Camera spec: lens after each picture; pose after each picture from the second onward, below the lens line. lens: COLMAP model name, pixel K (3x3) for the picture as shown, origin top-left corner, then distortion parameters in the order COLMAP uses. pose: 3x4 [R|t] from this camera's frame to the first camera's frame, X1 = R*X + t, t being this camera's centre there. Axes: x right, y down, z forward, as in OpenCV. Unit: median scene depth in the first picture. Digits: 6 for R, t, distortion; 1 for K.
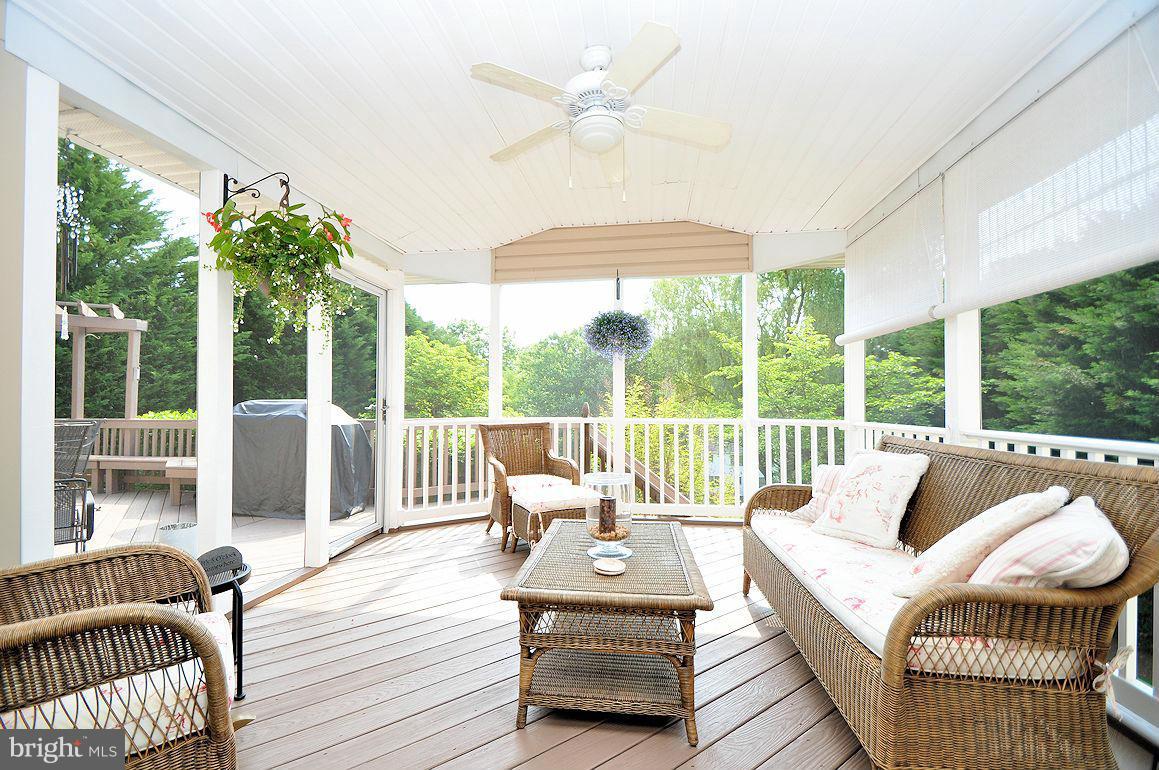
lens RADIAL K [[513.5, 0, 559.1], [0, 513.5, 401.6], [0, 0, 1]] dist [0.018191, -0.018522]
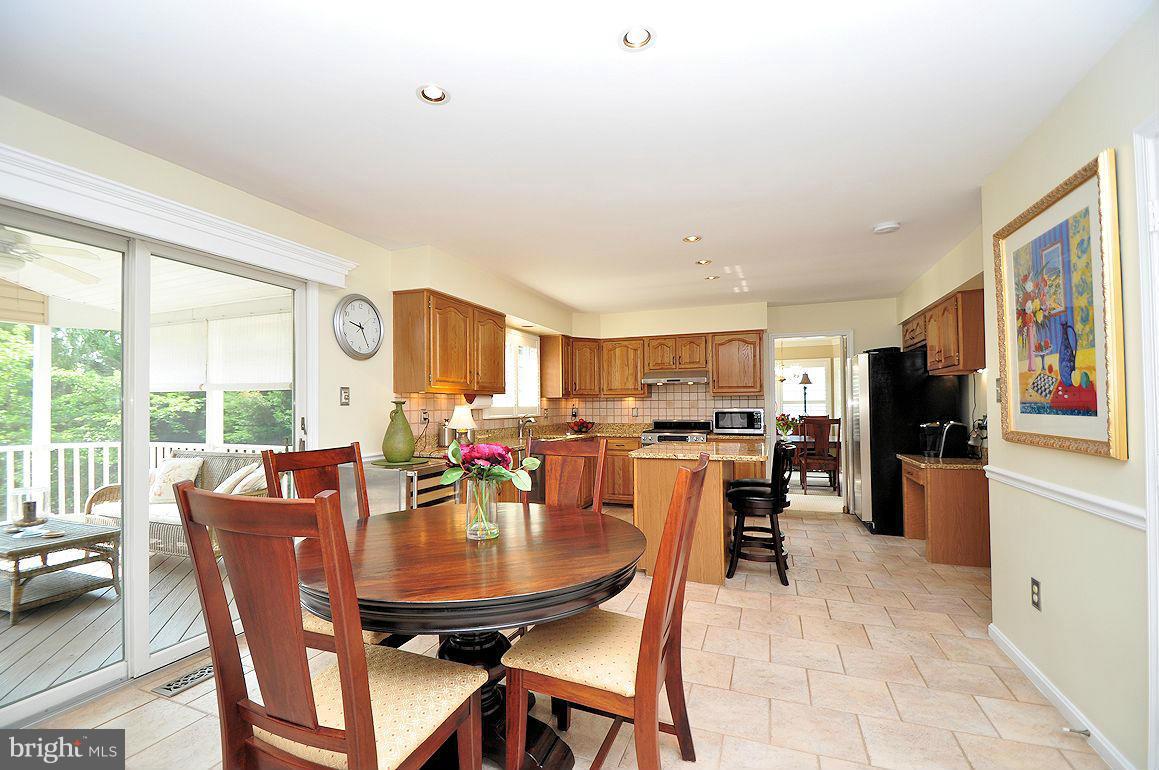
lens RADIAL K [[513.5, 0, 559.1], [0, 513.5, 401.6], [0, 0, 1]] dist [0.018191, -0.018522]
pose [[0.253137, 0.010616, 0.967372, -0.897667], [0.002637, 0.999929, -0.011663, -0.091571], [-0.967427, 0.005504, 0.253091, -0.891594]]
